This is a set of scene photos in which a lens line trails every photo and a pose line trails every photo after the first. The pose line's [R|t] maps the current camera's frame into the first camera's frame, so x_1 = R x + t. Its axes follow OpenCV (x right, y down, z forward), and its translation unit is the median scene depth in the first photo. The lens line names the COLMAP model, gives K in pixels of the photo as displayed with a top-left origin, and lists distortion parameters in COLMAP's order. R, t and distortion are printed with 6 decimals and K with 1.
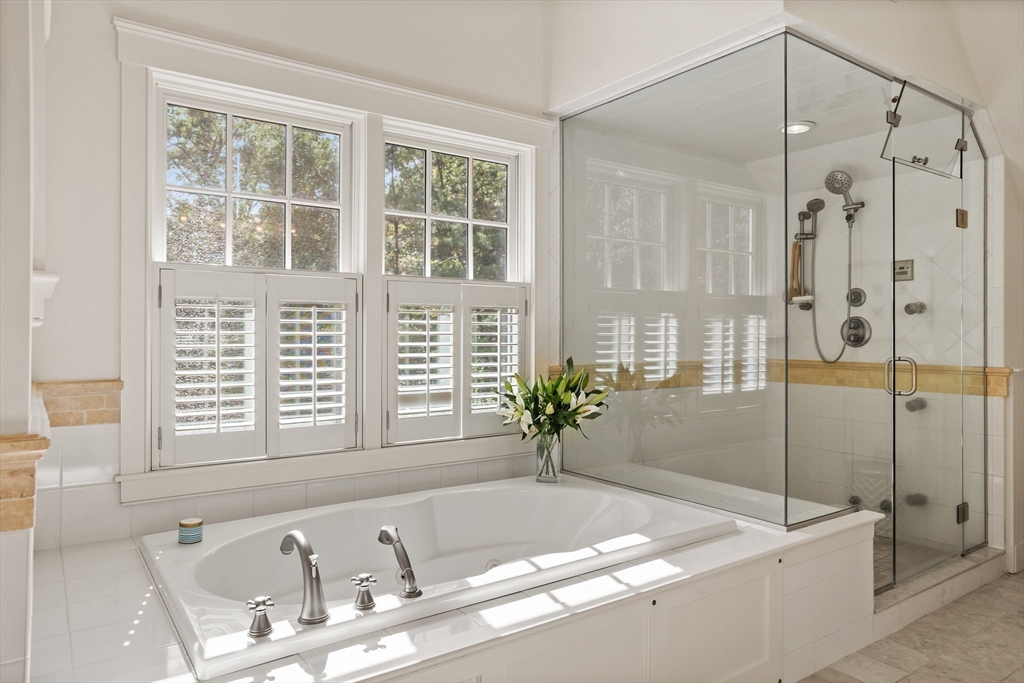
lens RADIAL K [[667.0, 0, 508.3], [0, 667.0, 332.7], [0, 0, 1]] dist [-0.033749, 0.027395]
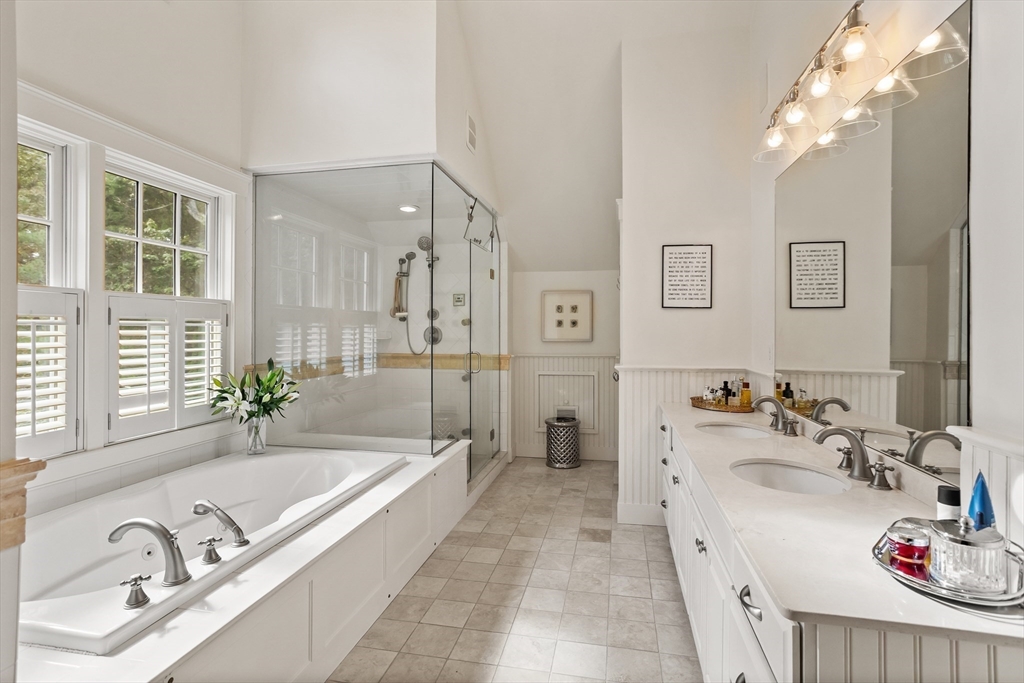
lens RADIAL K [[499.4, 0, 512.9], [0, 499.4, 335.5], [0, 0, 1]] dist [-0.023381, 0.009280]
pose [[0.730944, -0.007231, 0.682399, -0.225821], [-0.001609, 0.999923, 0.012320, -0.021607], [-0.682435, -0.010104, 0.730876, -0.054951]]
